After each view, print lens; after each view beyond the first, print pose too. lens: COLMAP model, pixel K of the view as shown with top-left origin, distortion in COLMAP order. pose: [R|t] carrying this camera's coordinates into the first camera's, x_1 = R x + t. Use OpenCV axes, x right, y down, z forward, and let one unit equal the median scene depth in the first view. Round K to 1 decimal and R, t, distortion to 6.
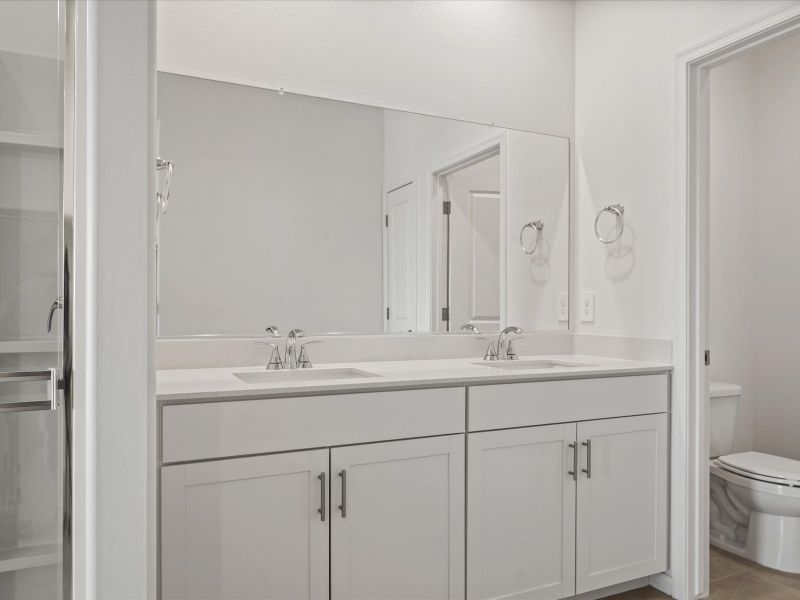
lens RADIAL K [[590.4, 0, 411.1], [0, 590.4, 304.1], [0, 0, 1]] dist [0.009930, 0.005911]
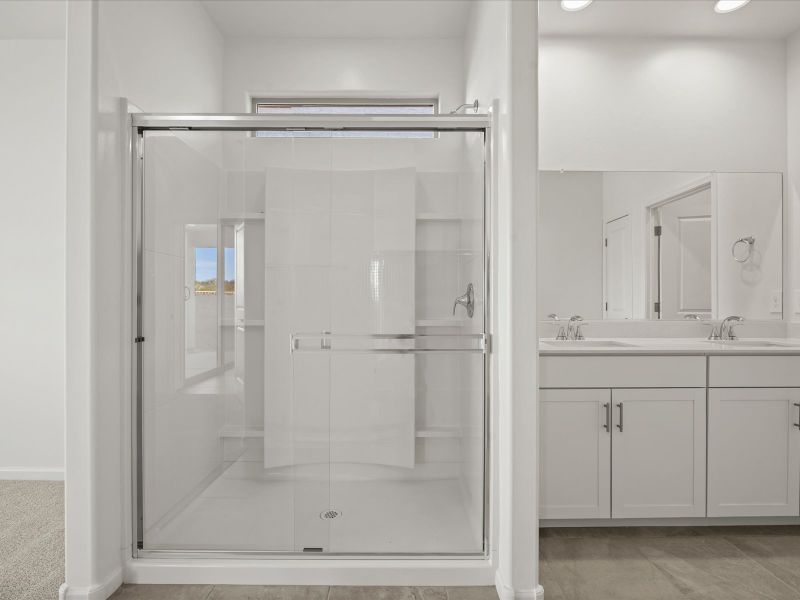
lens RADIAL K [[403.0, 0, 400.0], [0, 403.0, 300.0], [0, 0, 1]] dist [-0.002395, -0.000479]
pose [[0.907777, -0.004135, -0.419432, -0.129325], [0.004116, 0.999991, -0.000949, -0.001551], [0.419432, -0.000865, 0.907786, -0.165165]]
